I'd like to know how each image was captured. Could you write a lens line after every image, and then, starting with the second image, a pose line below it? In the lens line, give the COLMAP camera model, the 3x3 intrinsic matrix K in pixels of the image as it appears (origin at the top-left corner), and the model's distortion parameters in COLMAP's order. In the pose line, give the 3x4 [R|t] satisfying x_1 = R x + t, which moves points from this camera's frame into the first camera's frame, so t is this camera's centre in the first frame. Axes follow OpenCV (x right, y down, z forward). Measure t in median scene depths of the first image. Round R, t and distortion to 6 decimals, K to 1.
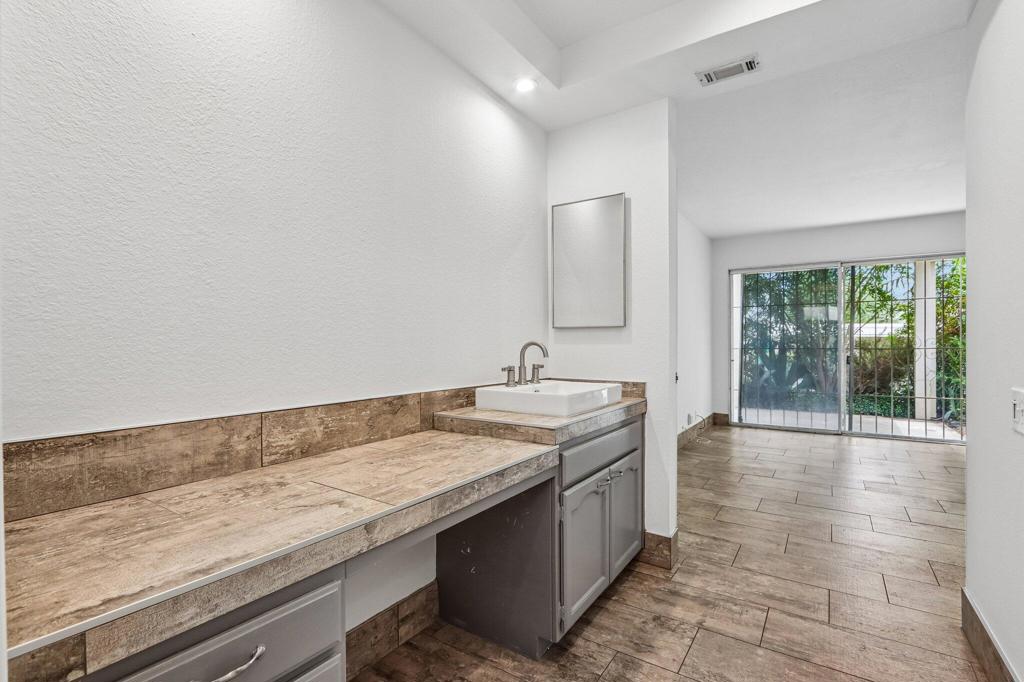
lens RADIAL K [[470.8, 0, 513.9], [0, 470.8, 344.3], [0, 0, 1]] dist [-0.014644, 0.000447]
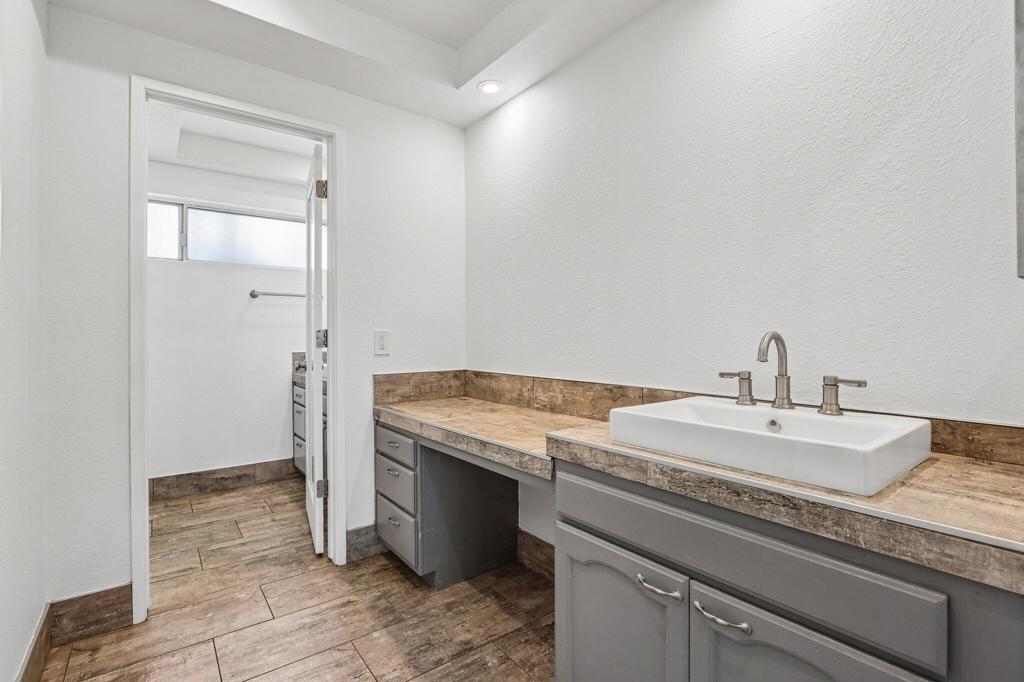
lens RADIAL K [[470.8, 0, 506.6], [0, 470.8, 338.8], [0, 0, 1]] dist [-0.014644, 0.000447]
pose [[-0.318589, 0.003767, -0.947885, 0.999456], [-0.001331, 0.999989, 0.004421, 0.000501], [0.947892, 0.002670, -0.318581, 1.311977]]
